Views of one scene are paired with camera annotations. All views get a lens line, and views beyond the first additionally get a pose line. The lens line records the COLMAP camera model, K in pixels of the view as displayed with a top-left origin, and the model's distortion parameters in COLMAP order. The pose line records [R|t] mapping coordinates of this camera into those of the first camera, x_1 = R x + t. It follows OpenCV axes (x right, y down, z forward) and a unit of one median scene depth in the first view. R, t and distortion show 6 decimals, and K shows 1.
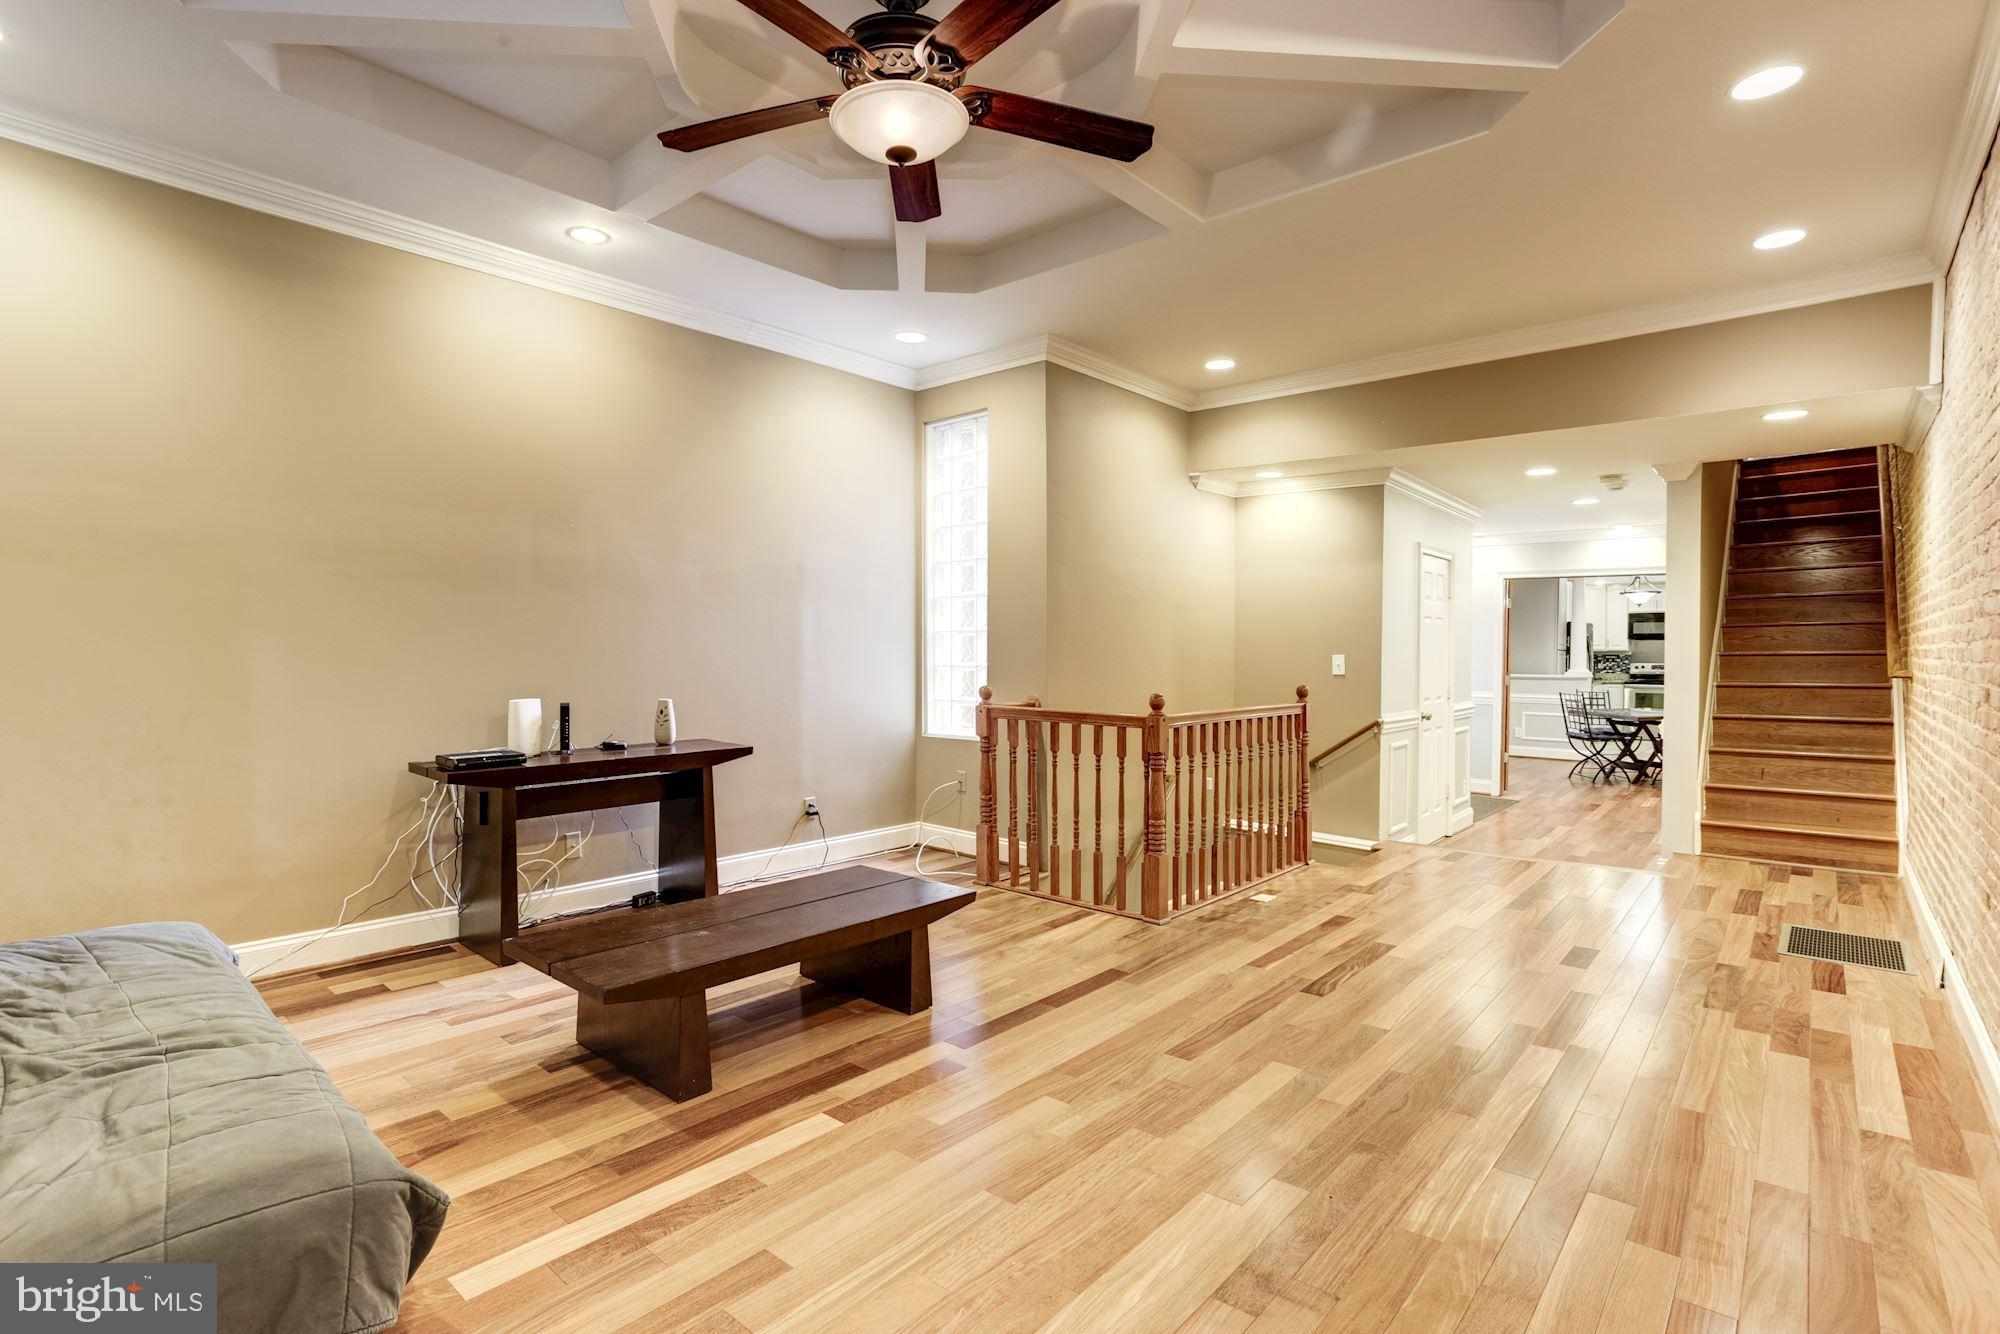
lens RADIAL K [[999.0, 0, 998.1], [0, 999.0, 686.3], [0, 0, 1]] dist [-0.060794, 0.030595]
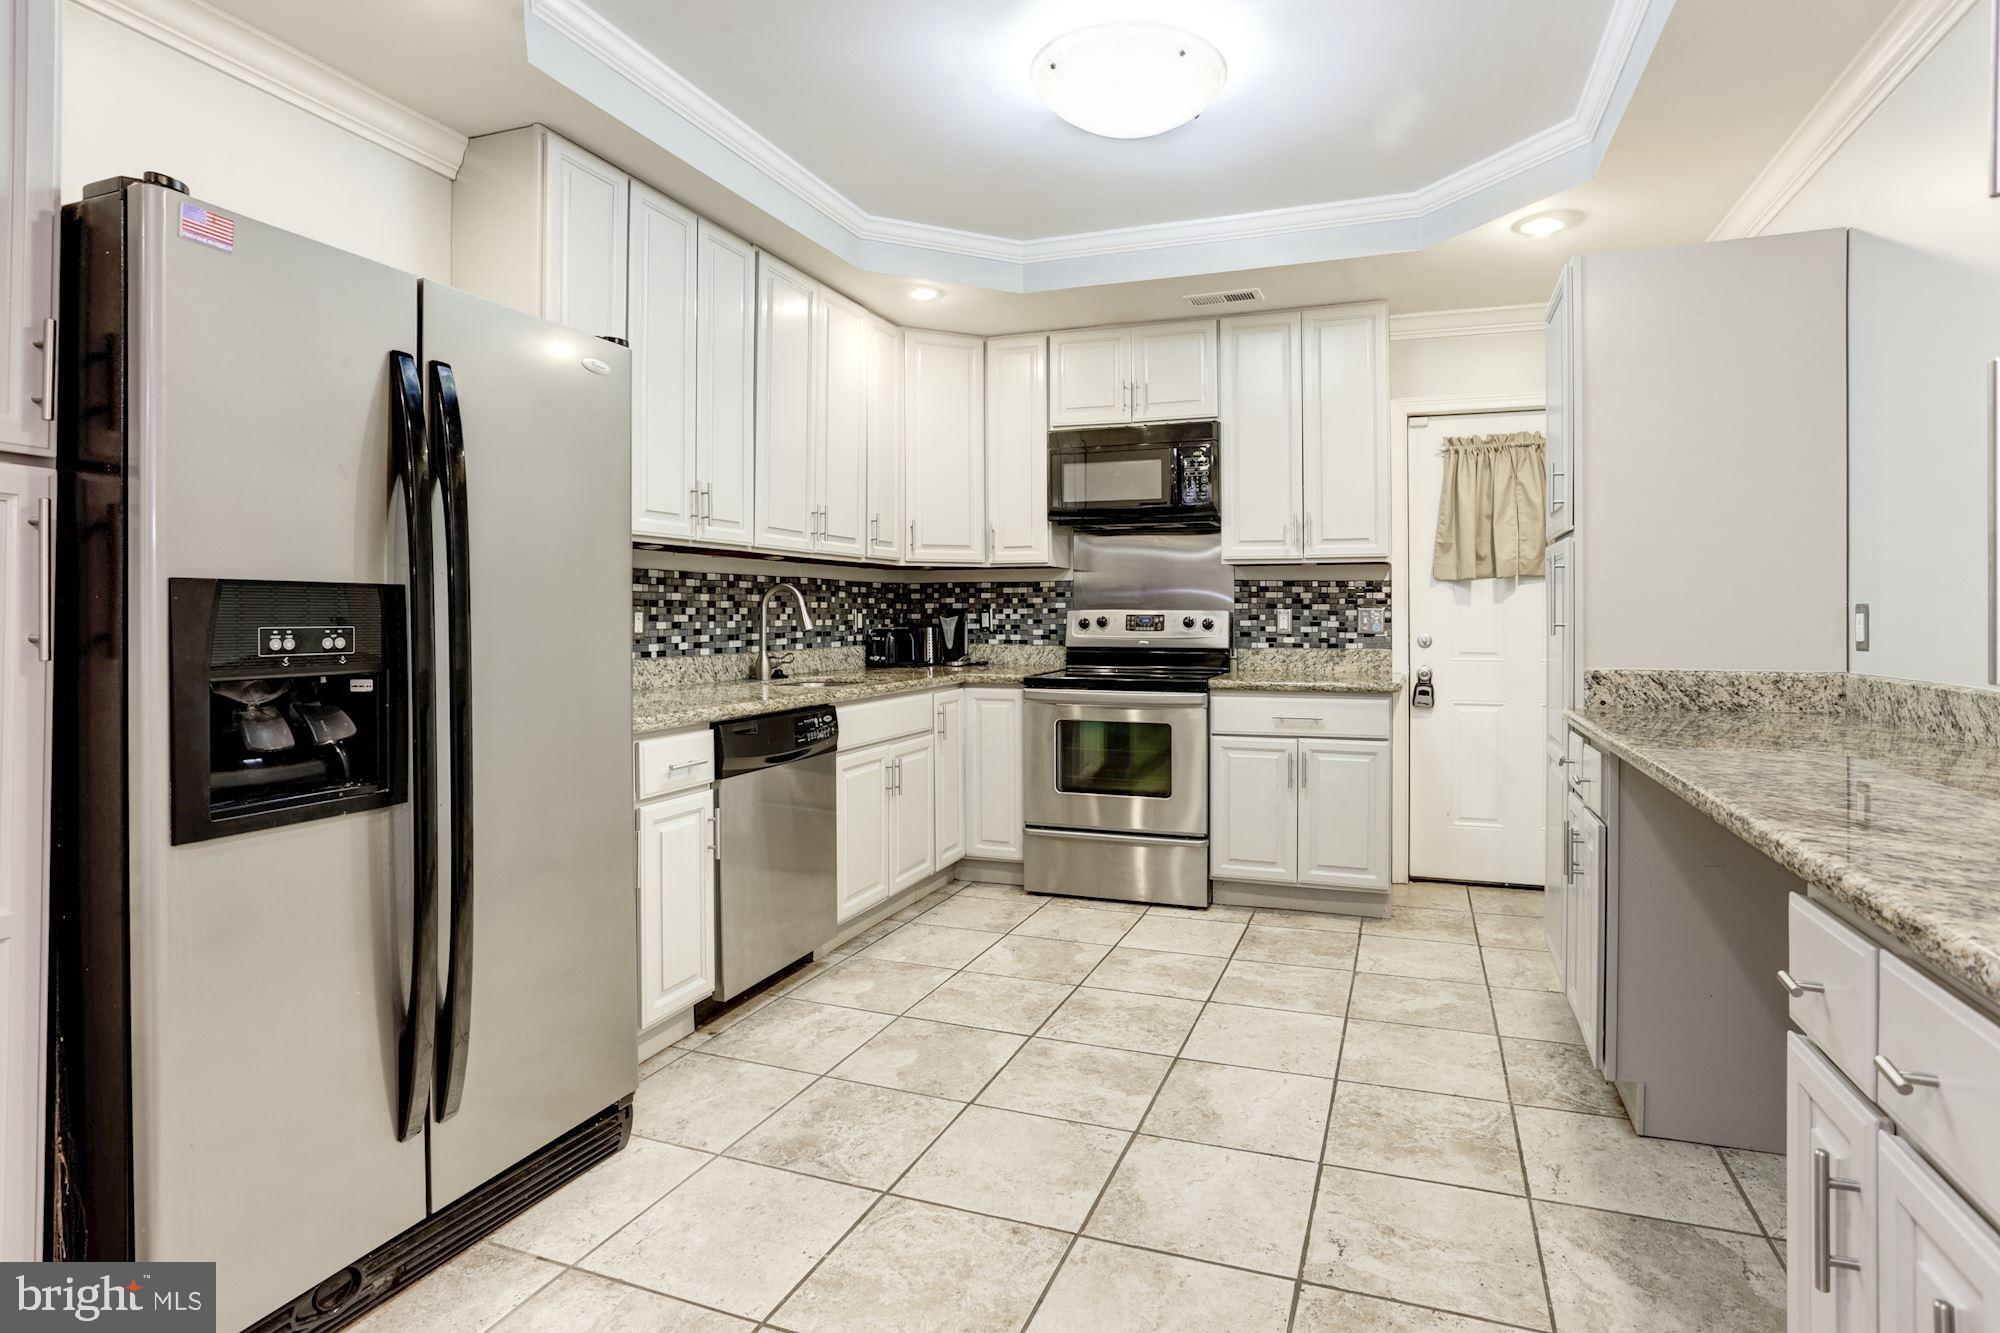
lens RADIAL K [[999.0, 0, 1032.7], [0, 999.0, 610.9], [0, 0, 1]] dist [-0.060794, 0.030595]
pose [[0.938387, -0.001125, 0.345583, 1.815062], [0.014214, 0.999274, -0.035341, -0.043251], [-0.345293, 0.038076, 0.937722, 2.444000]]
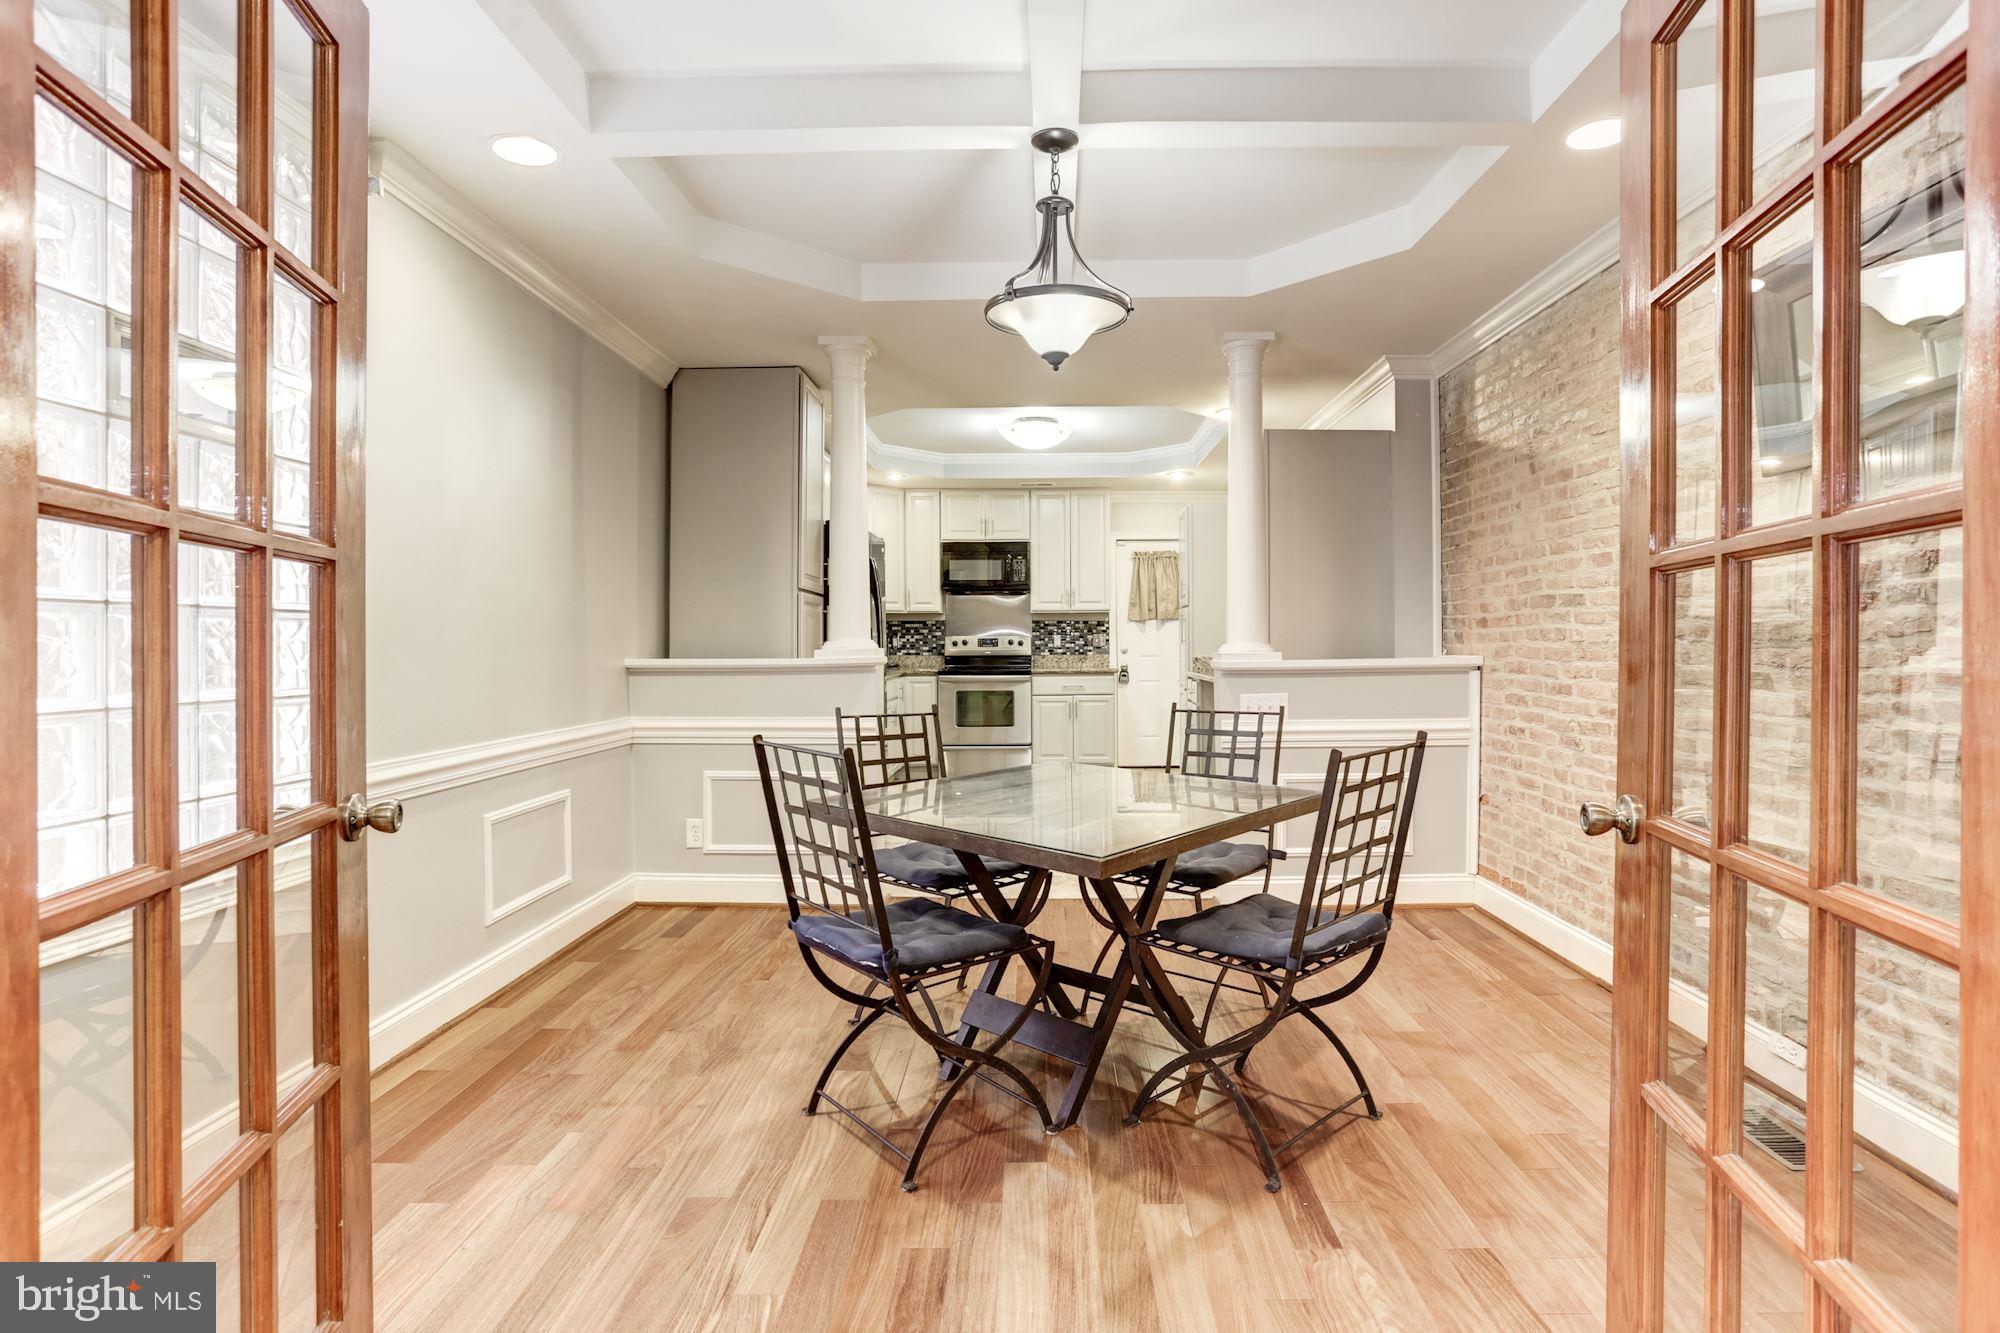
lens RADIAL K [[999.0, 0, 1019.0], [0, 999.0, 664.9], [0, 0, 1]] dist [-0.060794, 0.030595]
pose [[0.777760, -0.023397, 0.628125, 1.079615], [0.030359, 0.999539, -0.000360, -0.018751], [-0.627827, 0.019350, 0.778112, 1.789501]]
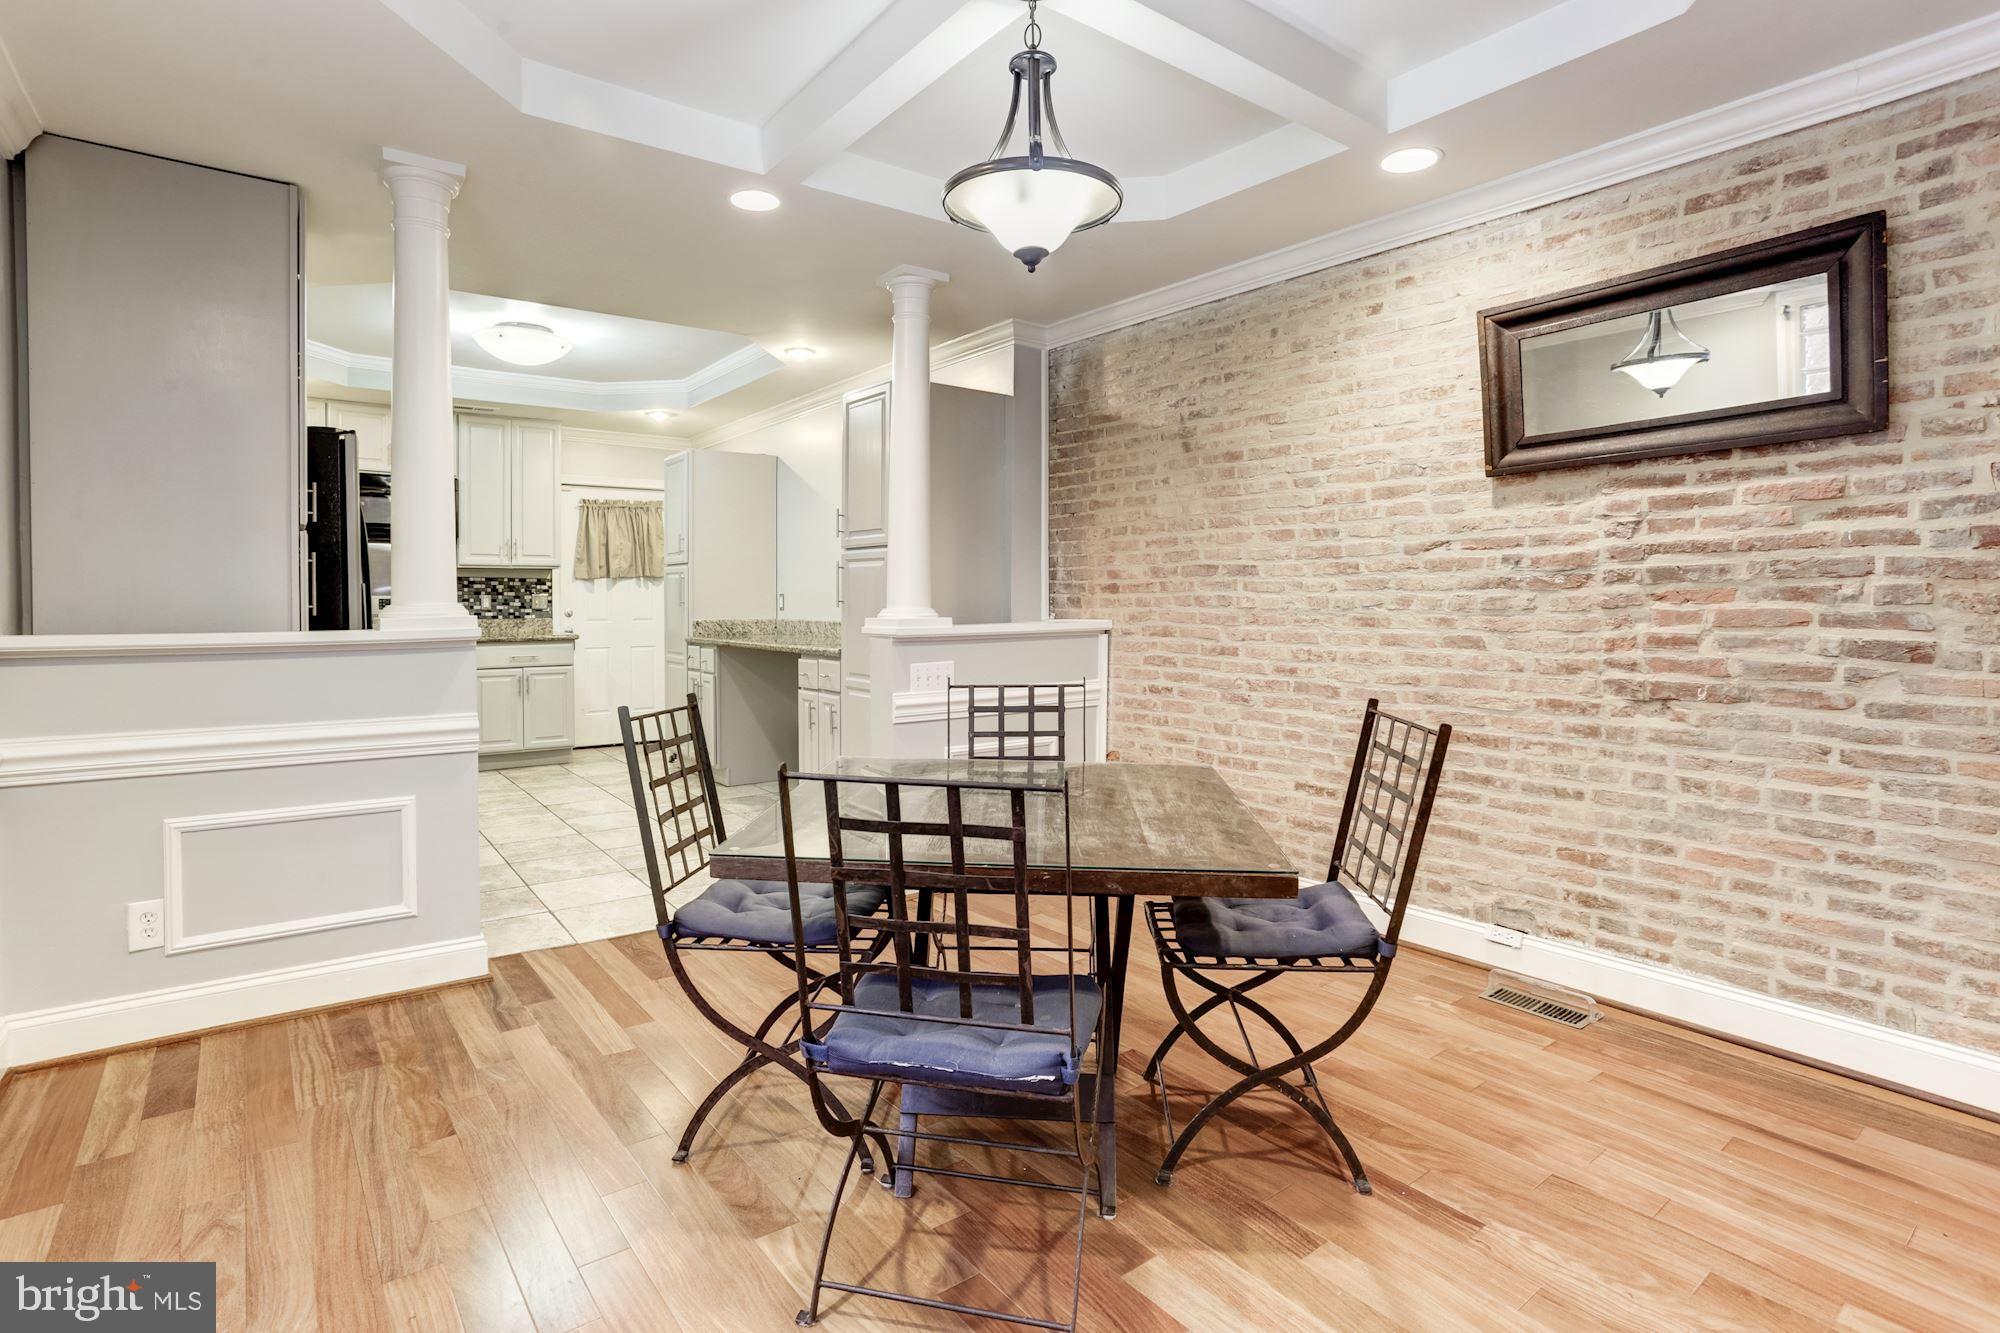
lens RADIAL K [[999.0, 0, 975.7], [0, 999.0, 645.1], [0, 0, 1]] dist [-0.060794, 0.030595]
pose [[0.233266, -0.049565, 0.971149, 1.005193], [0.033910, 0.998507, 0.042816, -0.036643], [-0.971822, 0.022944, 0.234599, 2.137569]]
